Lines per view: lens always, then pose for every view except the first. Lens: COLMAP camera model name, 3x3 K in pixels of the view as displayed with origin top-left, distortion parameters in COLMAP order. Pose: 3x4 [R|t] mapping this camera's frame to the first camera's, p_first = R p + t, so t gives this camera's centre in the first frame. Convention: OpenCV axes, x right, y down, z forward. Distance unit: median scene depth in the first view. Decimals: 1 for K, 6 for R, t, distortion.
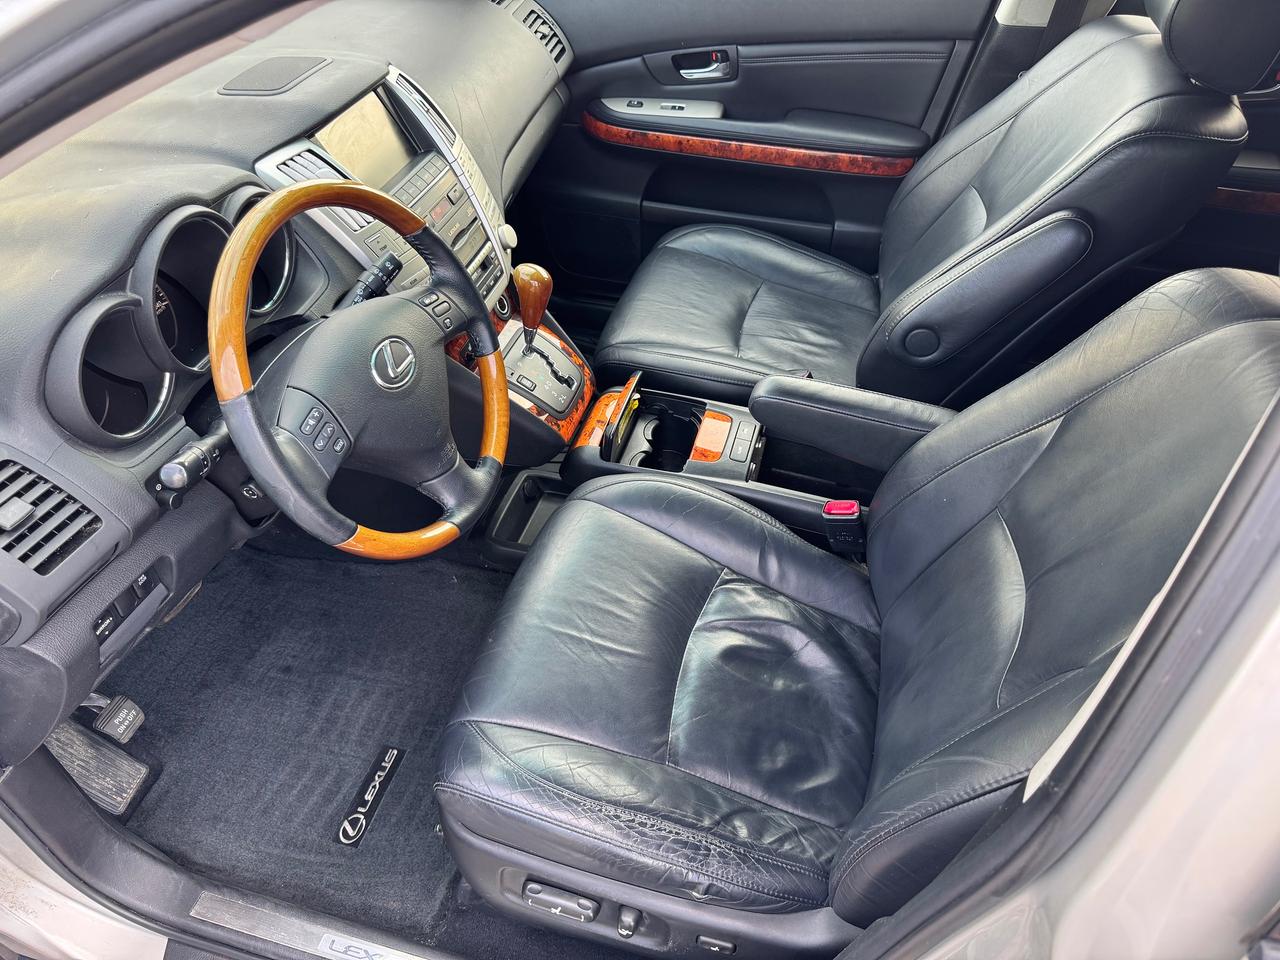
lens RADIAL K [[896.7, 0, 638.3], [0, 896.7, 487.0], [0, 0, 1]] dist [0.024795, -0.036201]
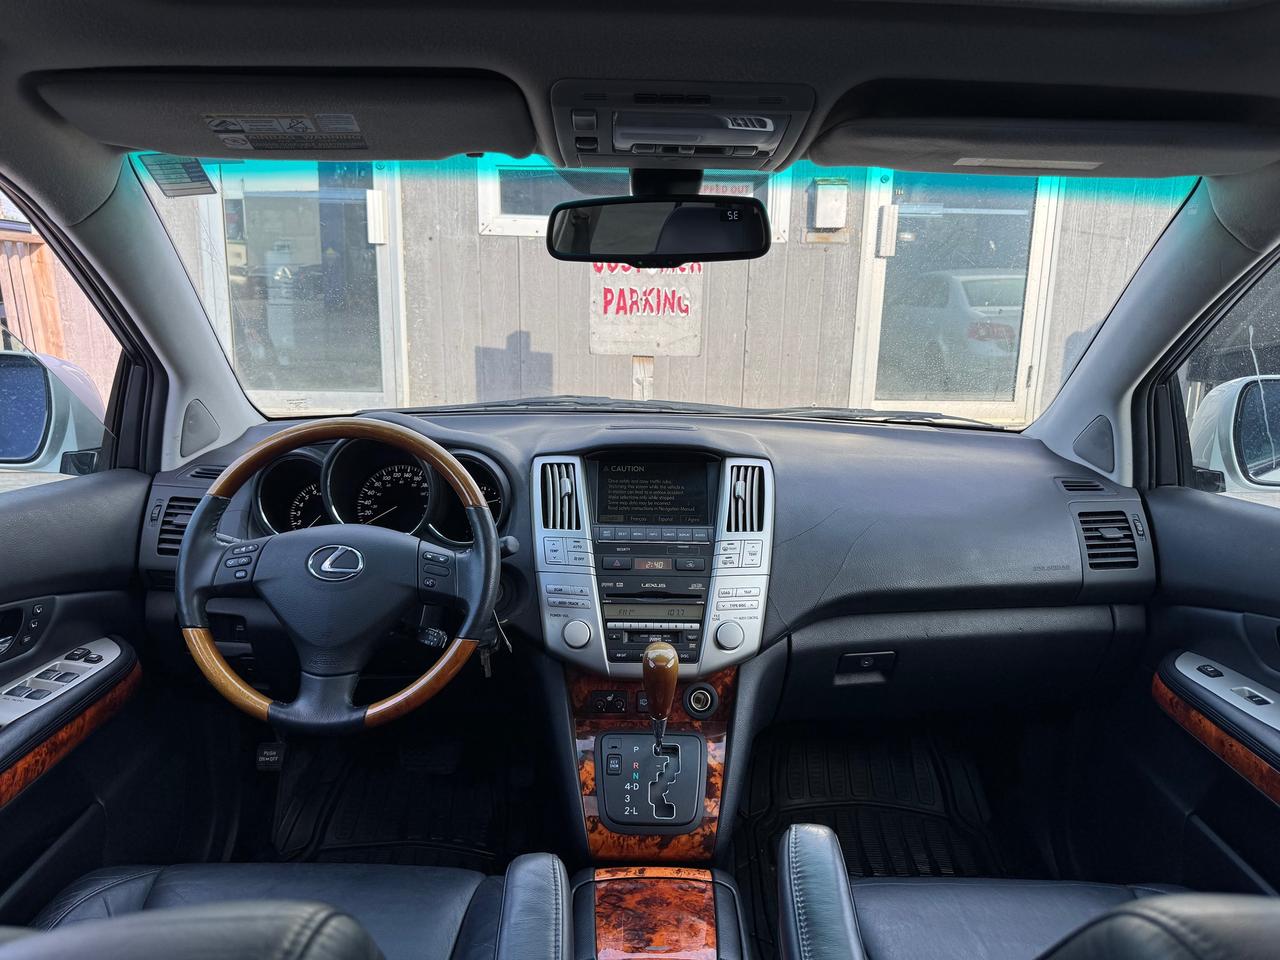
lens RADIAL K [[910.5, 0, 641.0], [0, 910.5, 475.3], [0, 0, 1]] dist [0.078175, -0.119310]
pose [[0.267387, 0.193746, -0.943911, 0.674058], [-0.666364, 0.744762, -0.035896, -0.312473], [0.696034, 0.638586, 0.328244, 0.548706]]
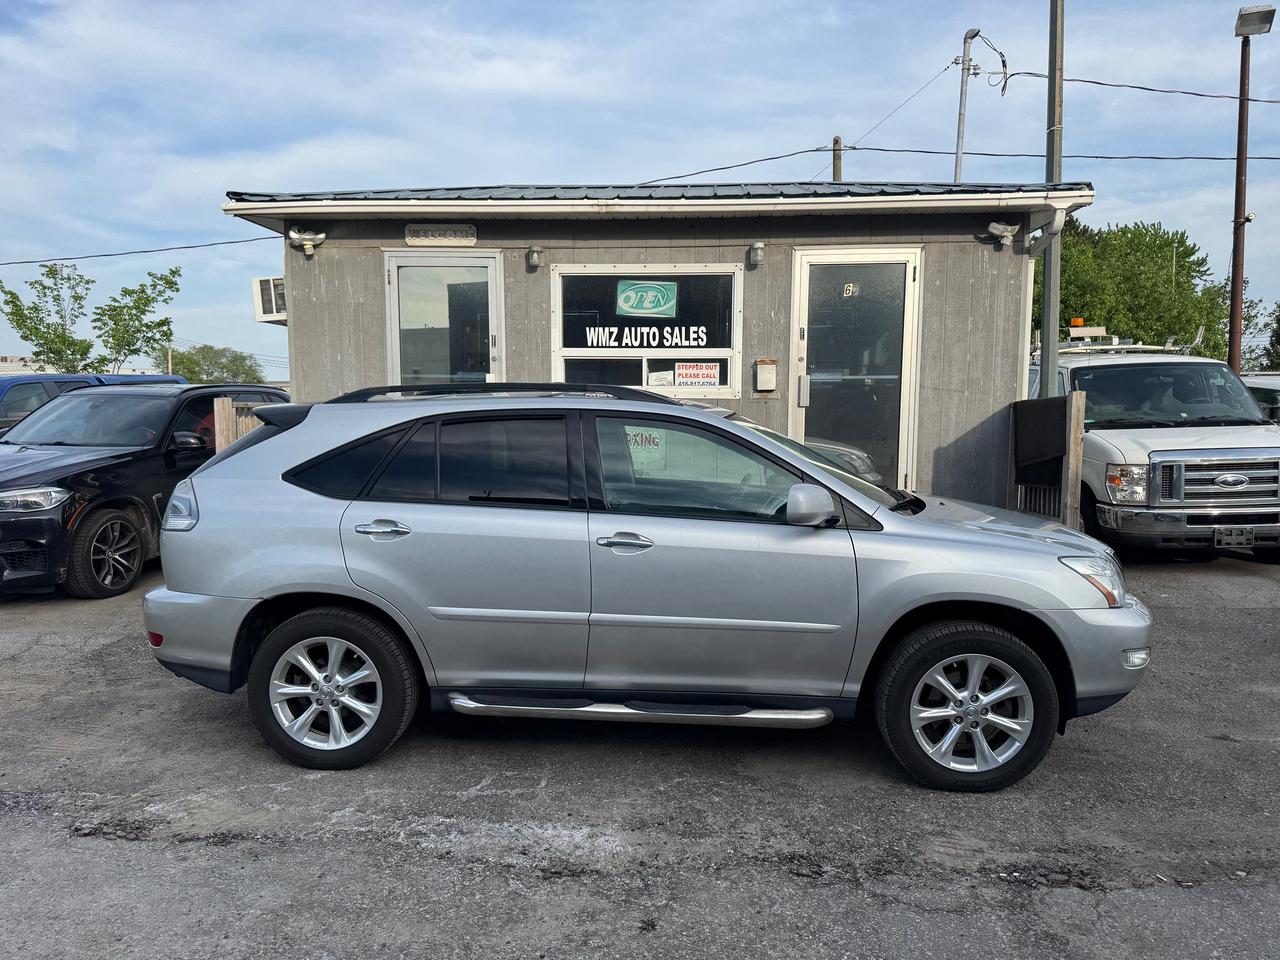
lens RADIAL K [[893.7, 0, 638.7], [0, 893.7, 497.3], [0, 0, 1]] dist [0.050986, -0.059050]
pose [[0.158165, 0.097498, -0.982587, 2.788739], [-0.669856, 0.741702, -0.034229, -0.434880], [0.725449, 0.663606, 0.182621, 0.465928]]
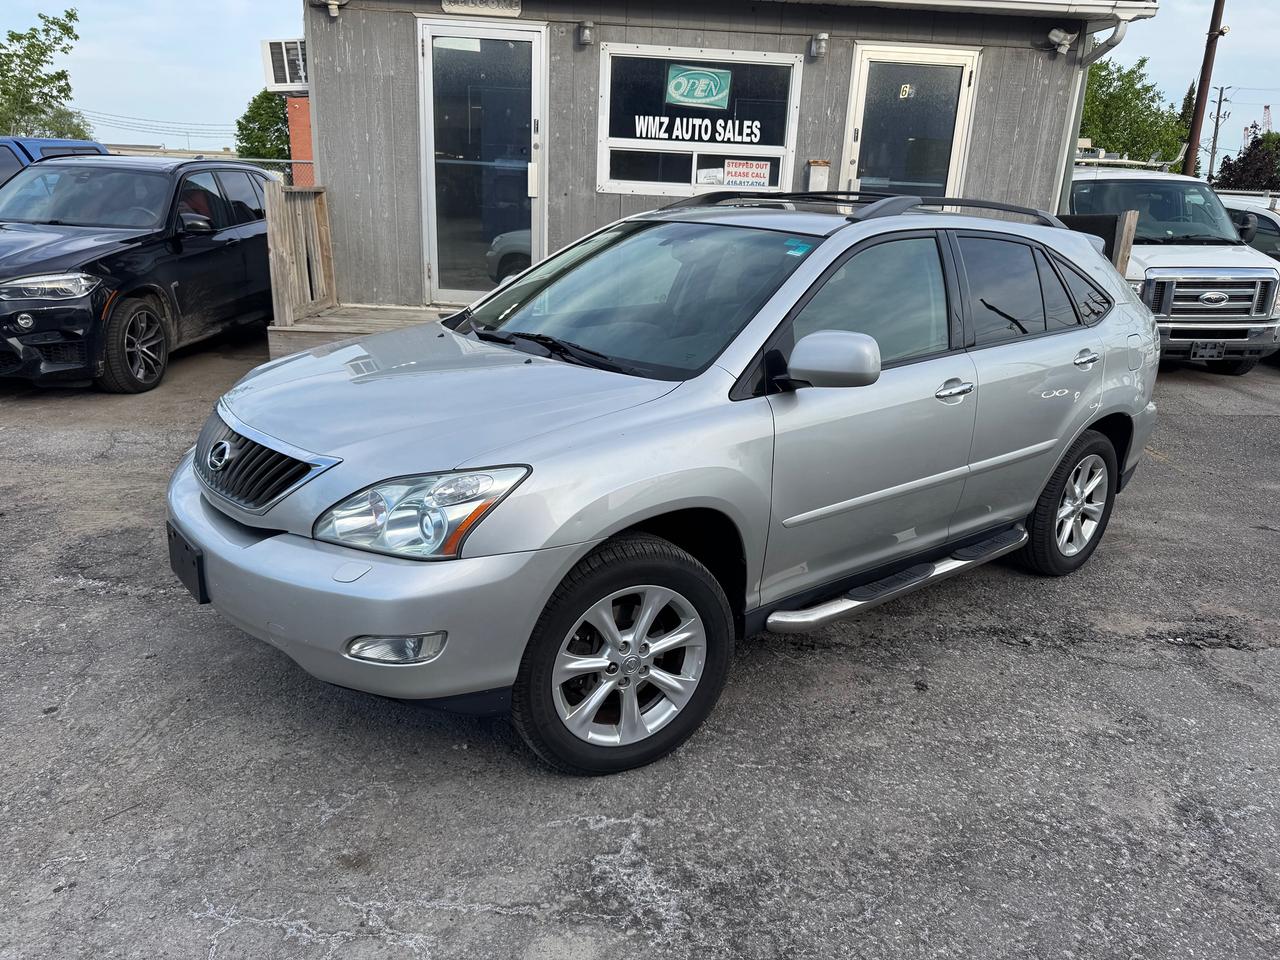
lens RADIAL K [[903.0, 0, 641.9], [0, 903.0, 484.5], [0, 0, 1]] dist [-0.002715, -0.001253]
pose [[0.279653, 0.302015, -0.911362, 2.701328], [-0.679830, 0.732574, 0.034160, 0.239098], [0.677957, 0.610018, 0.410186, -0.337396]]
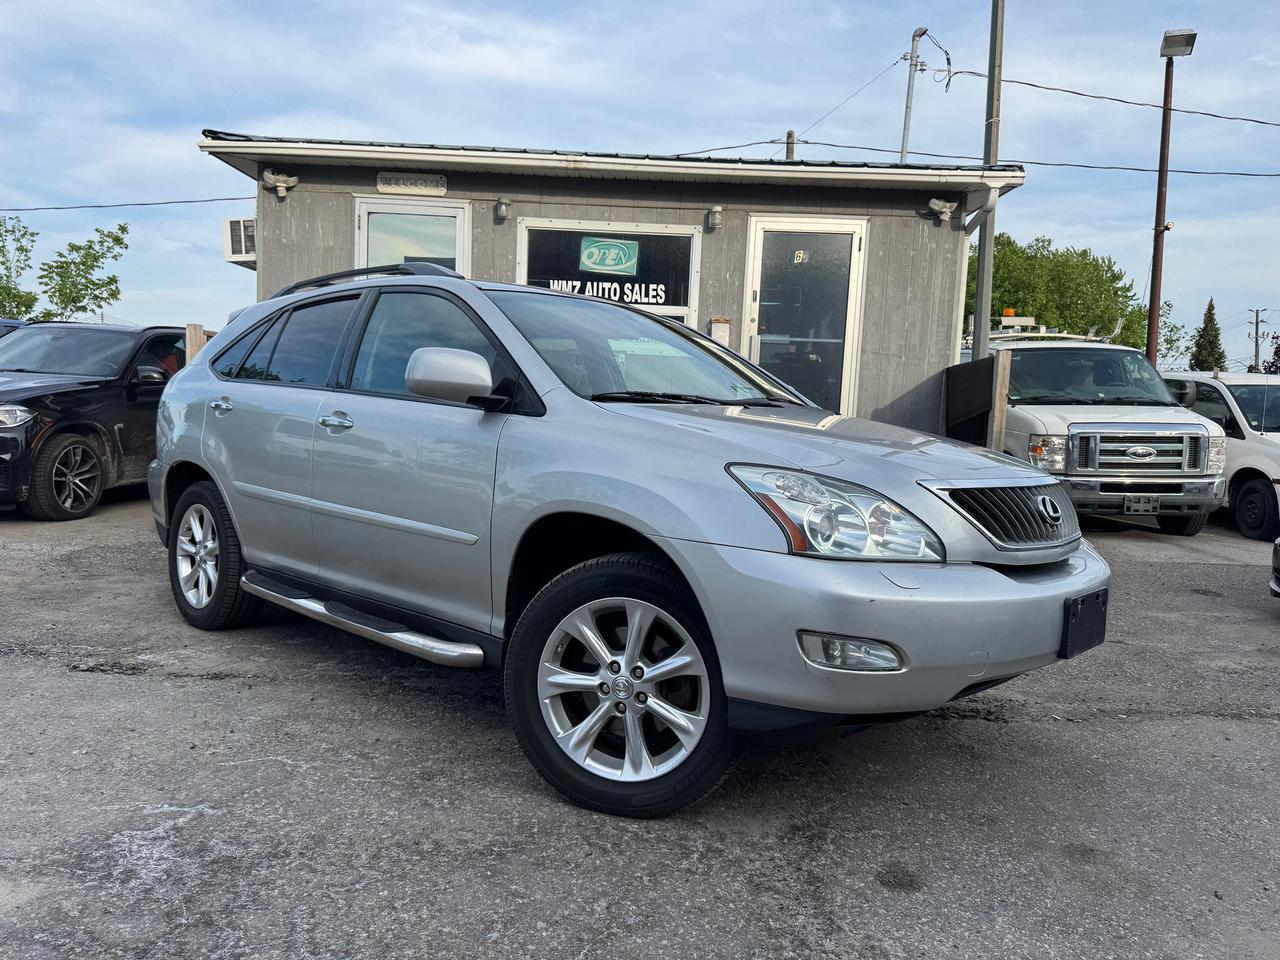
lens RADIAL K [[894.2, 0, 635.6], [0, 894.2, 491.3], [0, 0, 1]] dist [0.056879, -0.079537]
pose [[0.214309, 0.093926, -0.972239, 3.084470], [-0.691894, 0.717186, -0.083227, -0.088433], [0.689459, 0.690523, 0.218686, 0.607167]]
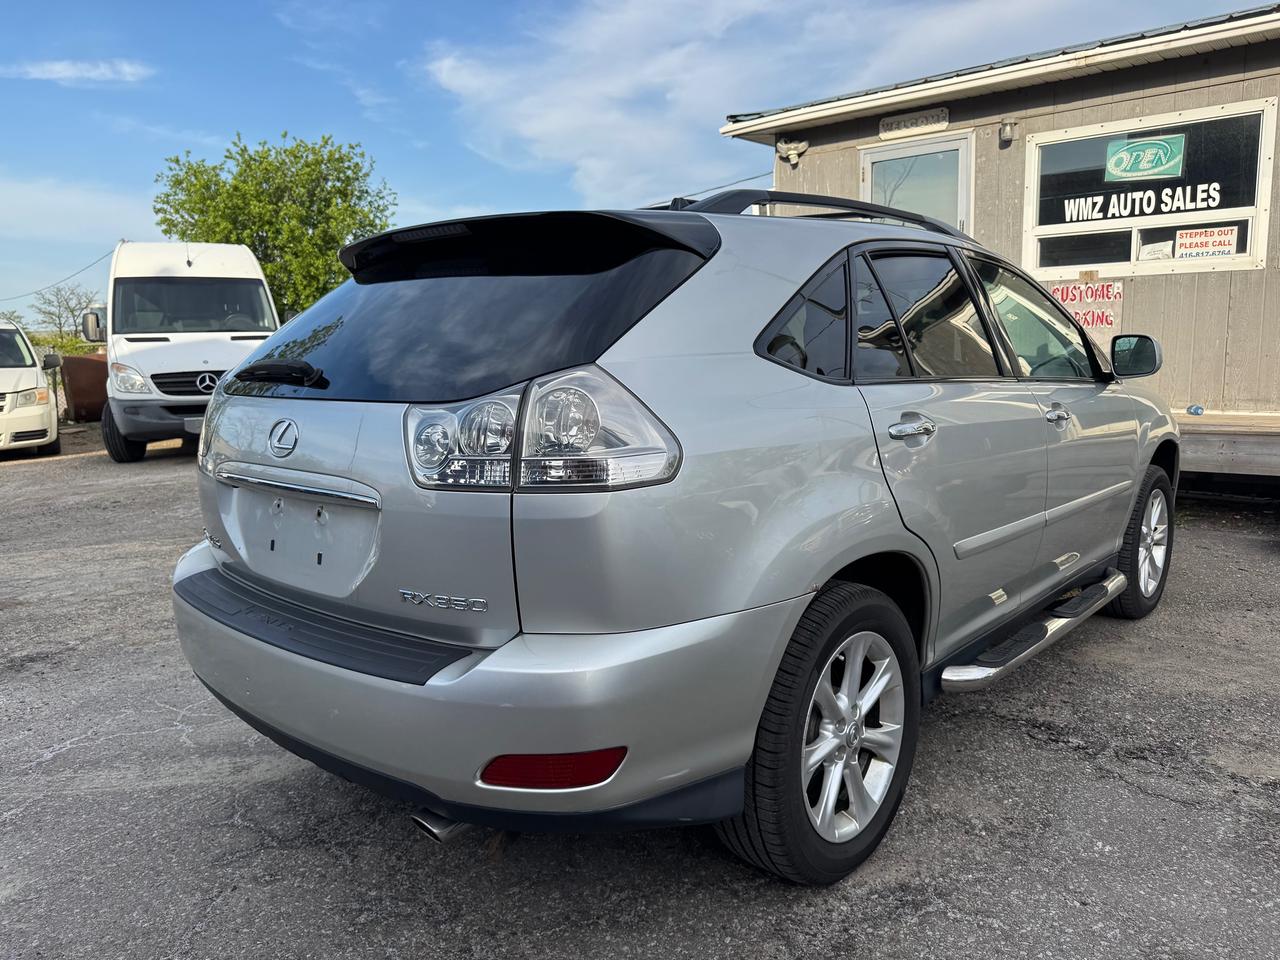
lens RADIAL K [[903.0, 0, 641.9], [0, 903.0, 484.5], [0, 0, 1]] dist [-0.002715, -0.001253]
pose [[-0.454972, 0.157216, -0.876518, 2.952405], [-0.578649, 0.695973, 0.425190, -0.884638], [0.676880, 0.700646, -0.225675, 1.239938]]
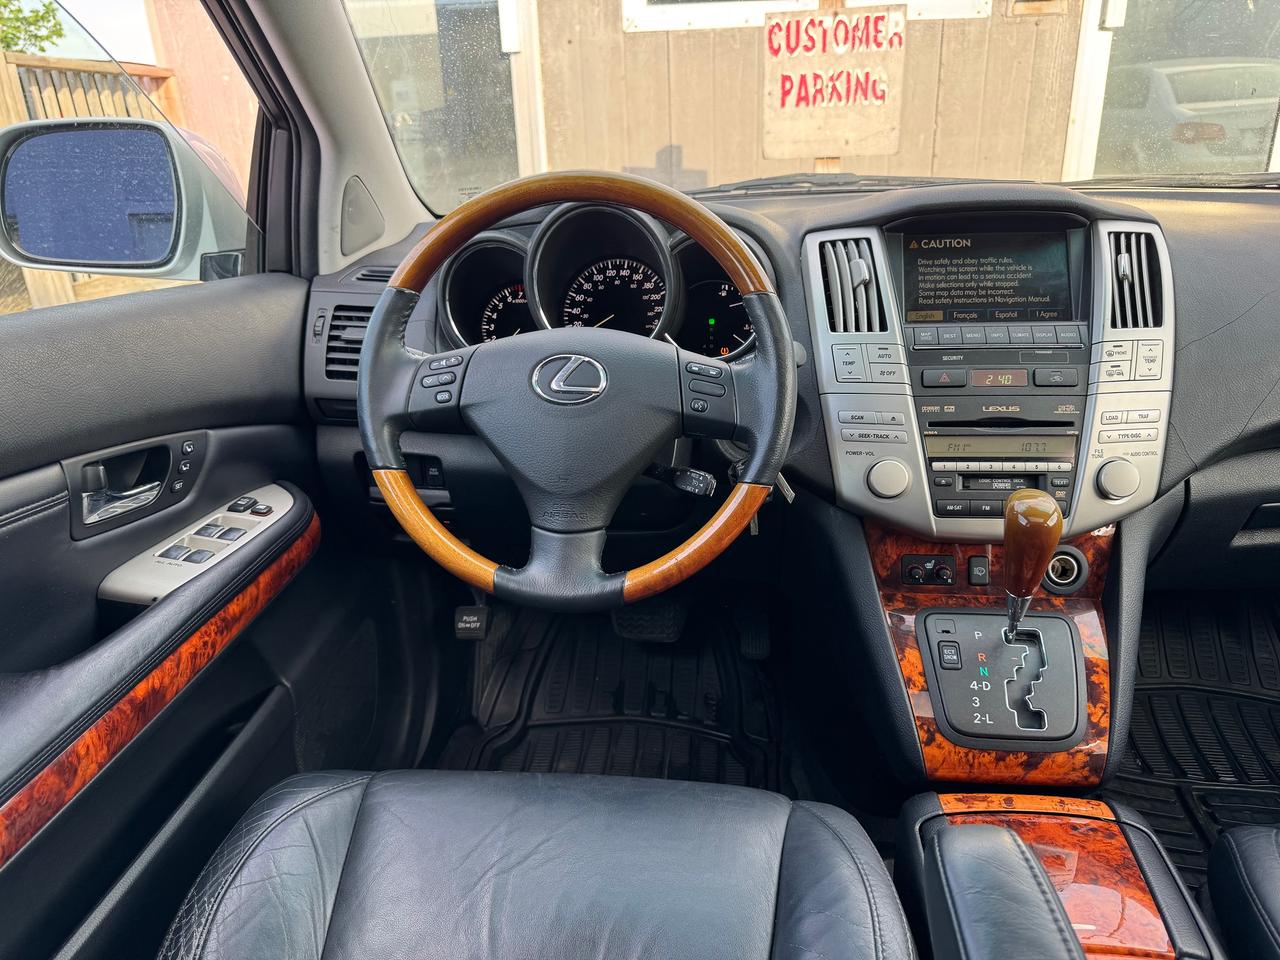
lens RADIAL K [[916.3, 0, 640.7], [0, 916.3, 484.0], [0, 0, 1]] dist [0.089954, -0.176570]
pose [[0.143203, 0.351645, -0.925116, 0.404229], [-0.644037, 0.742864, 0.182676, -0.184627], [0.751472, 0.569649, 0.332852, 0.556434]]
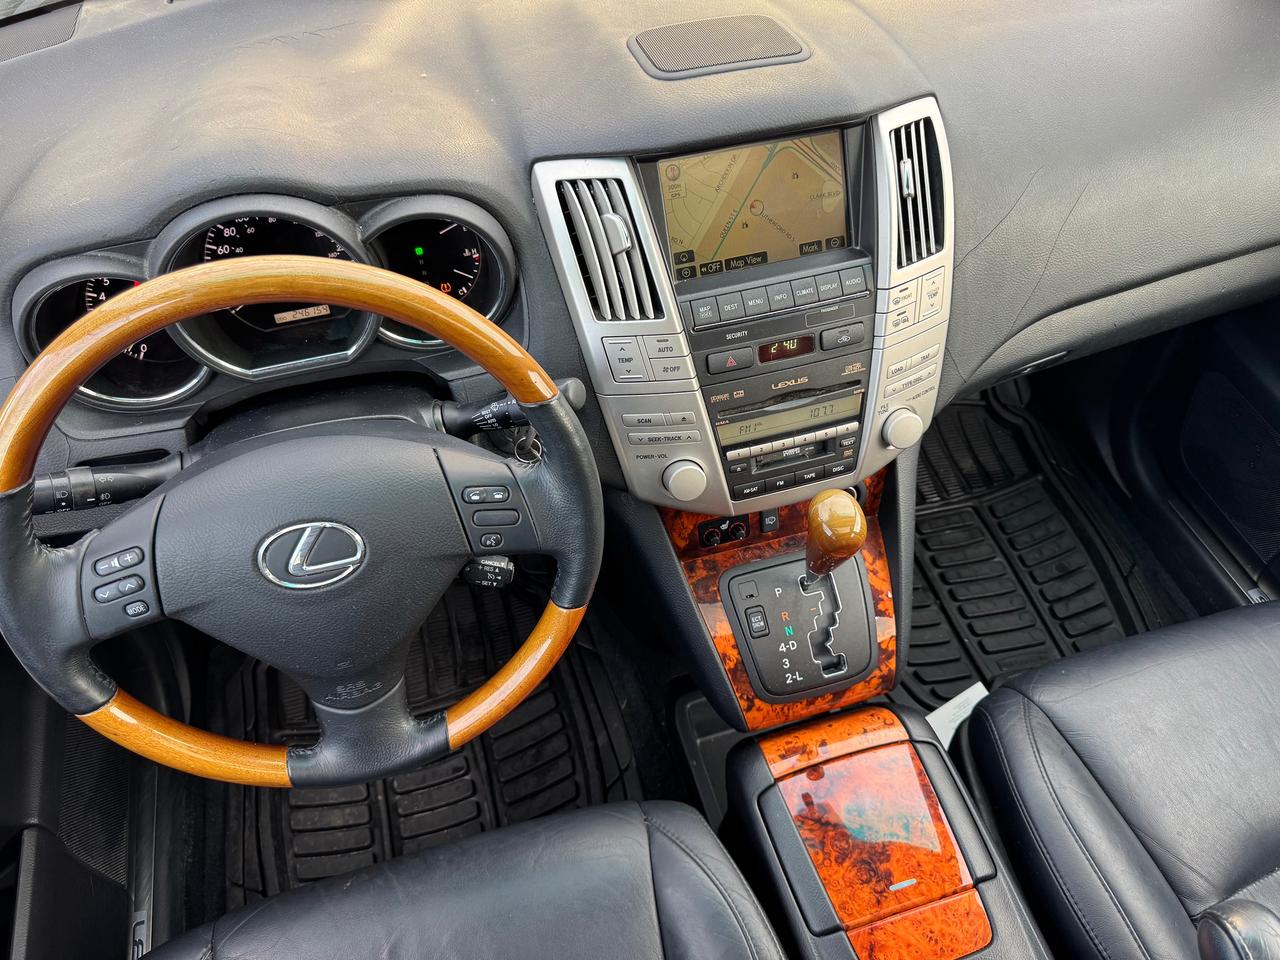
lens RADIAL K [[901.8, 0, 630.6], [0, 901.8, 468.6], [0, 0, 1]] dist [0.128915, -0.206953]
pose [[0.512732, 0.658336, -0.551089, 0.117011], [-0.574558, 0.740075, 0.349533, -0.375654], [0.637957, 0.137416, 0.757712, 0.433660]]
